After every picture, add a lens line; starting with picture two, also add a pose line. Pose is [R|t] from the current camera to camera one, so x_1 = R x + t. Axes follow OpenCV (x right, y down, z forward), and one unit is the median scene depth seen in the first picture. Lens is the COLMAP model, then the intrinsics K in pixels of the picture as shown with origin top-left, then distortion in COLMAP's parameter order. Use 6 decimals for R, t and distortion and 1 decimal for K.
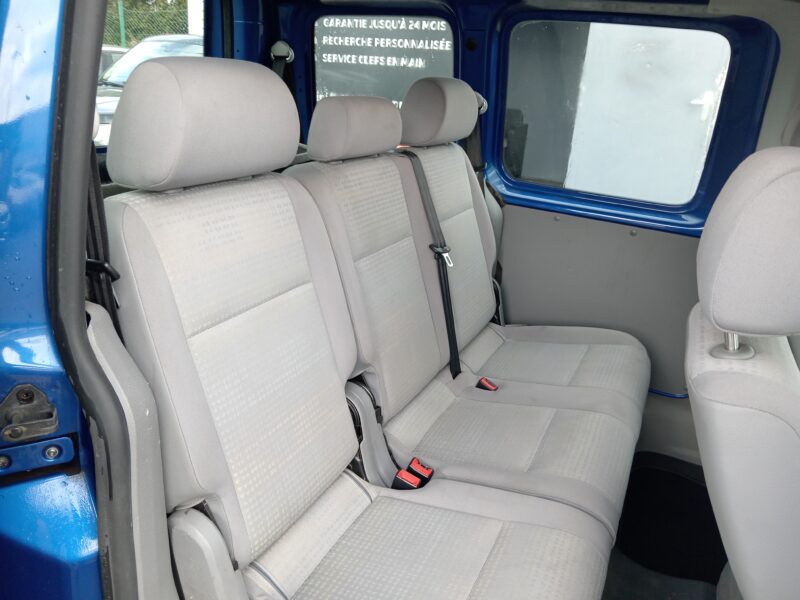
lens RADIAL K [[606.6, 0, 400.0], [0, 606.6, 300.0], [0, 0, 1]] dist [0.007886, -0.053838]
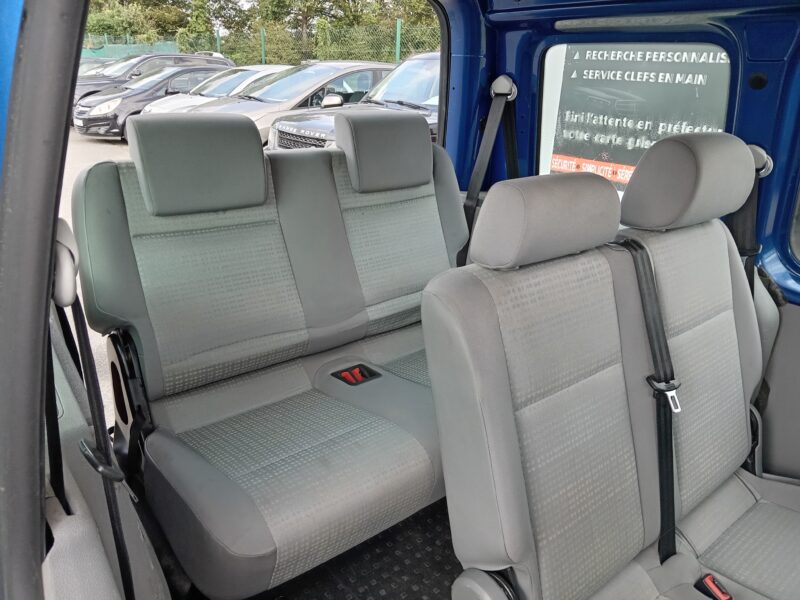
lens RADIAL K [[606.6, 0, 400.0], [0, 606.6, 300.0], [0, 0, 1]] dist [0.007886, -0.053838]
pose [[0.912397, 0.117627, -0.392040, 0.041021], [-0.121015, 0.992519, 0.016155, -0.121301], [0.391008, 0.032703, 0.919806, 0.191825]]
